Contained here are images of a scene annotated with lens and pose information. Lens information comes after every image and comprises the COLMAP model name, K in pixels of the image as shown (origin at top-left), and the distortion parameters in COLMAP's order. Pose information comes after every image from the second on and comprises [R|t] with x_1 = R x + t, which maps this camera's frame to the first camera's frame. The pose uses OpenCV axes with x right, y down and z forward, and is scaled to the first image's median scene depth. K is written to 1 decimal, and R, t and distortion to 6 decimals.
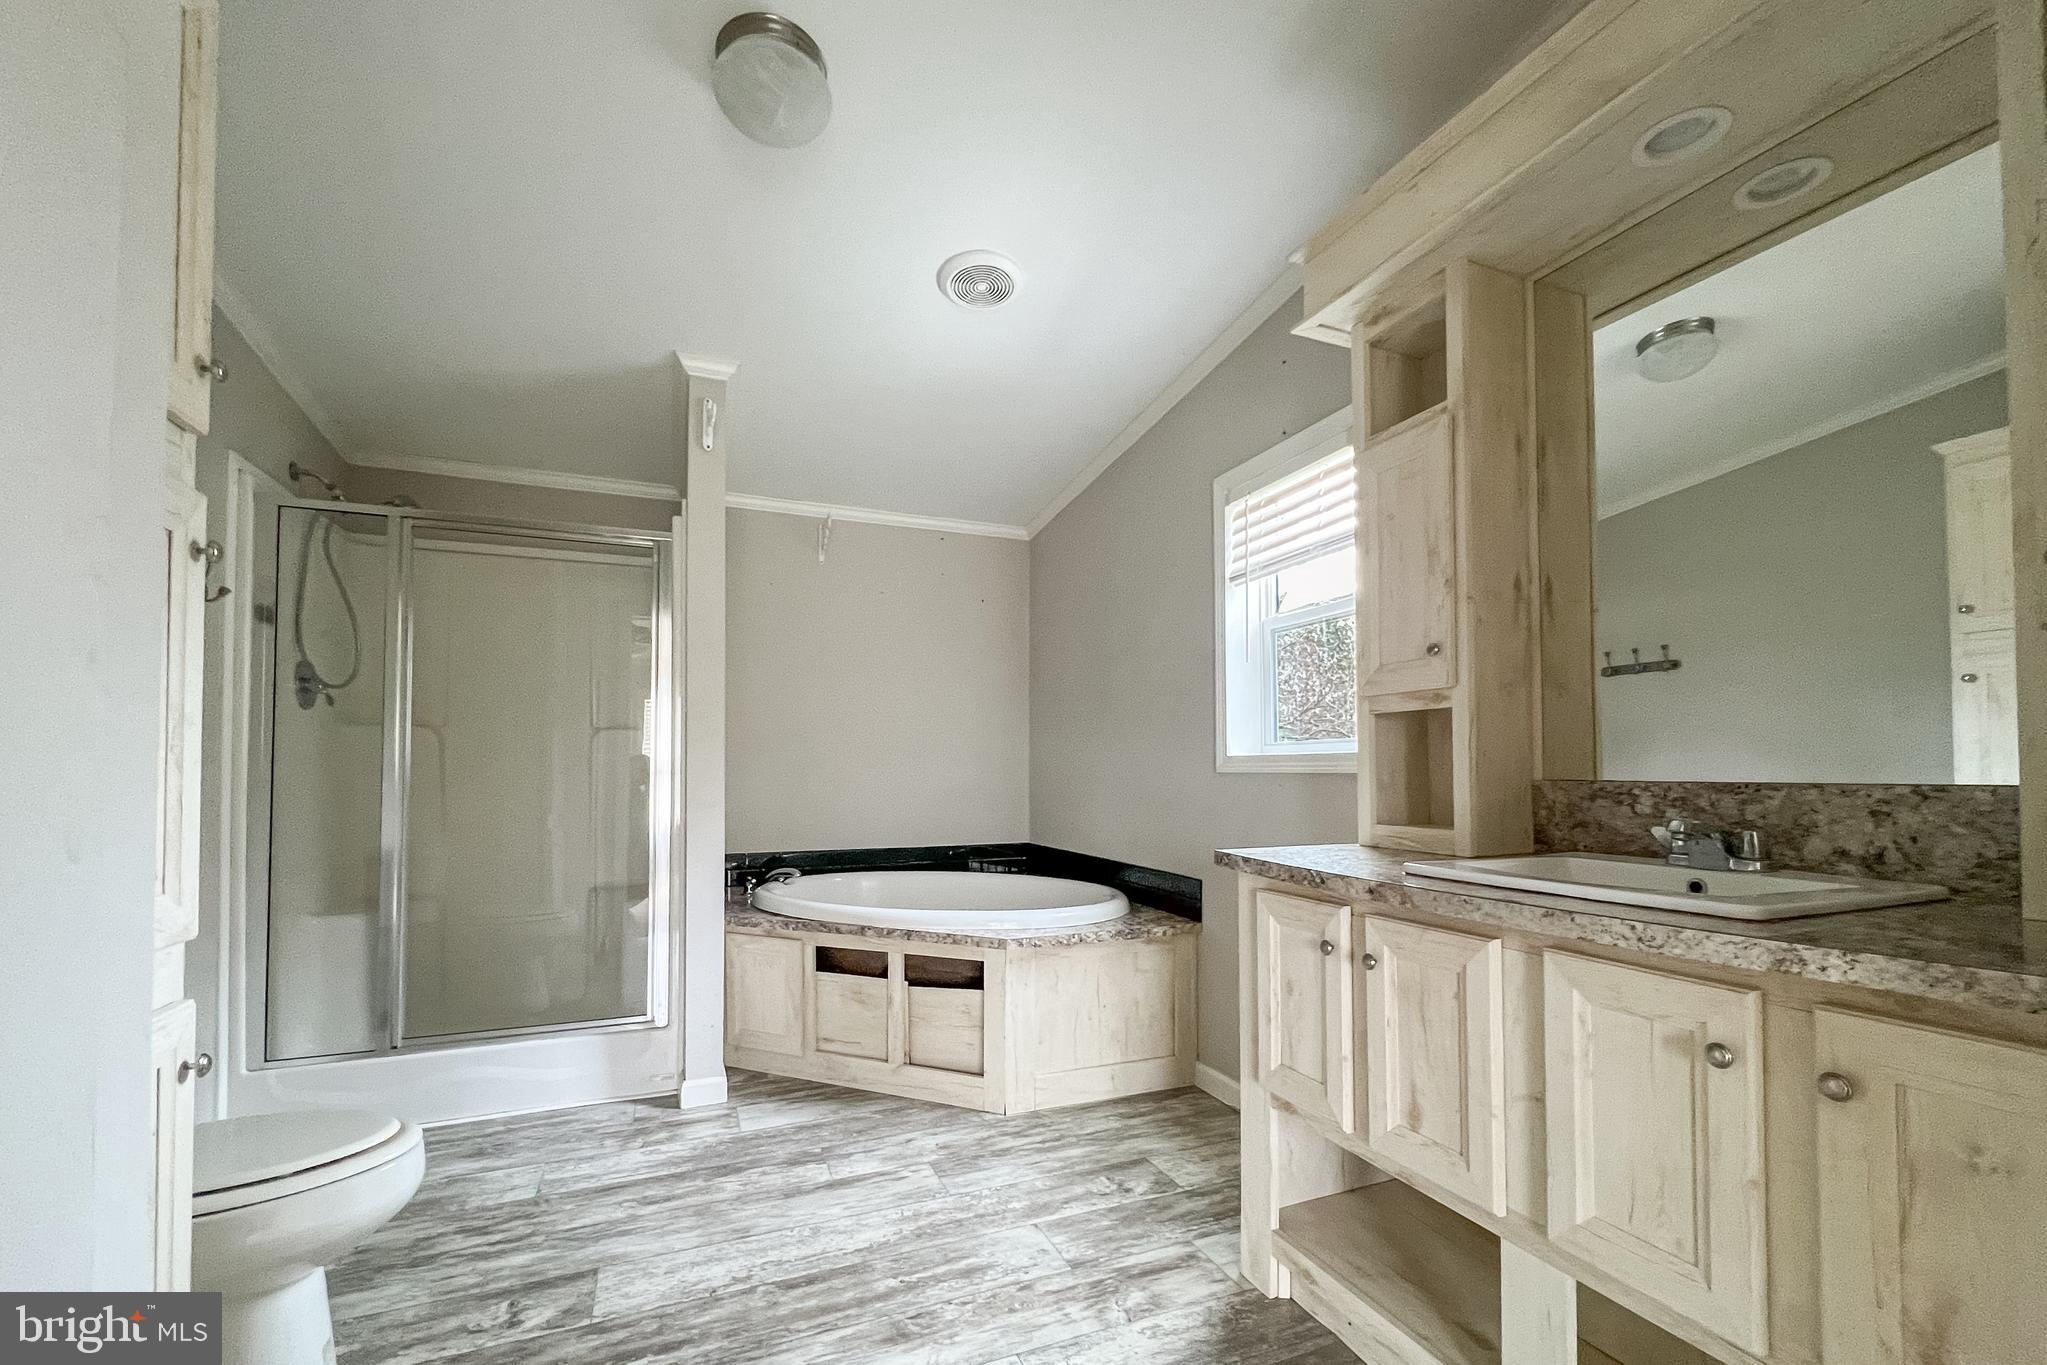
lens RADIAL K [[857.4, 0, 1032.1], [0, 857.4, 755.9], [0, 0, 1]] dist [-0.001958, 0.000639]
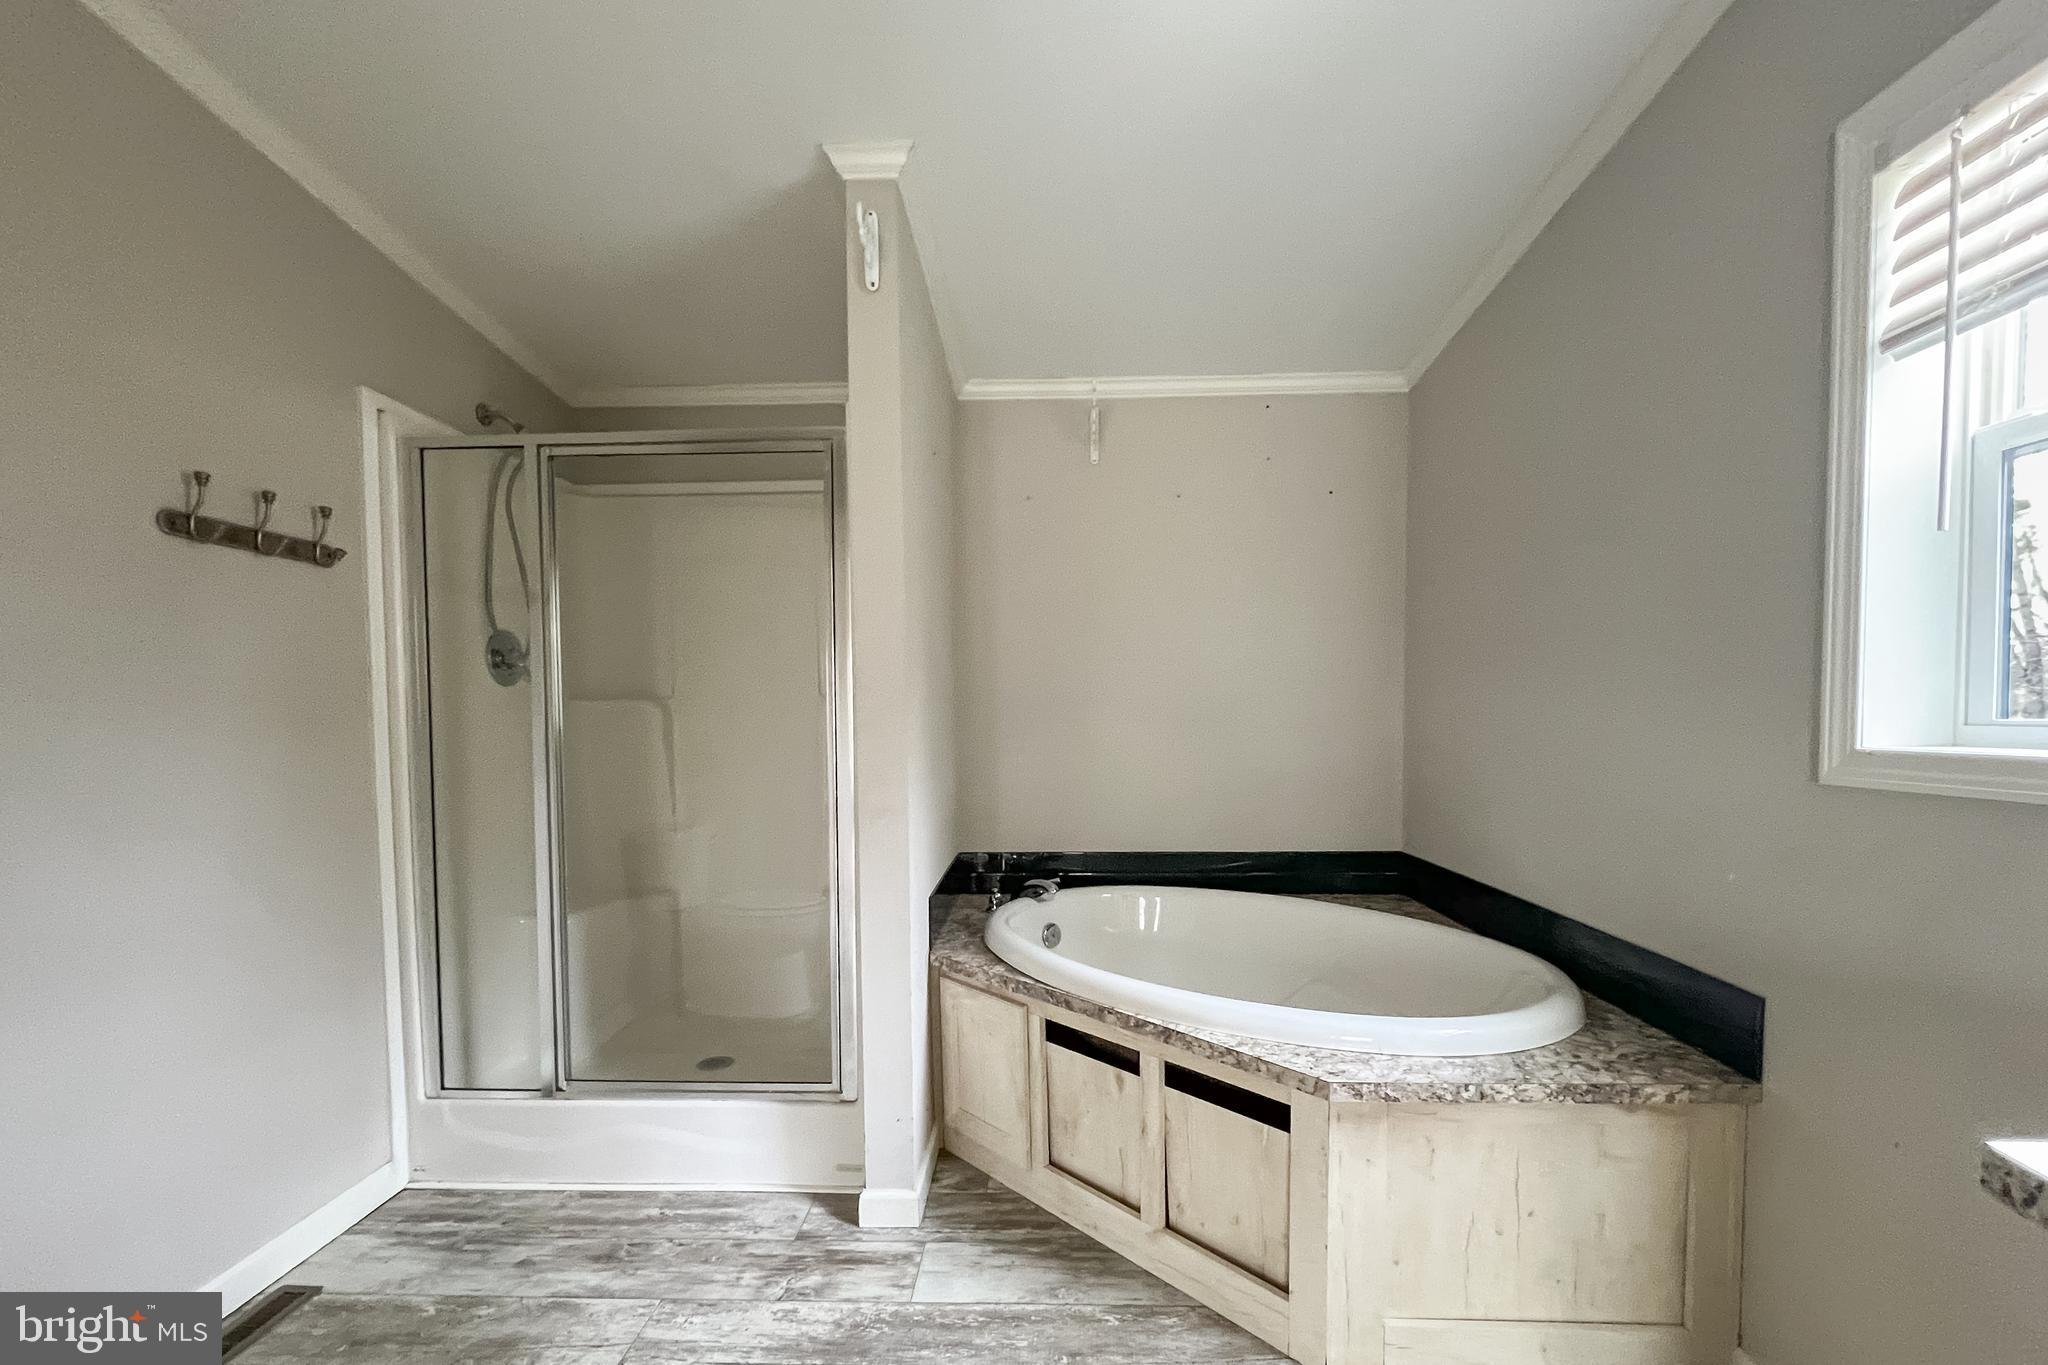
lens RADIAL K [[857.8, 0, 1034.4], [0, 857.8, 747.6], [0, 0, 1]] dist [-0.001958, 0.000639]
pose [[0.907072, 0.012050, -0.420802, 0.026049], [0.015362, 0.997977, 0.061691, -0.035929], [0.420694, -0.062423, 0.905052, 0.414997]]
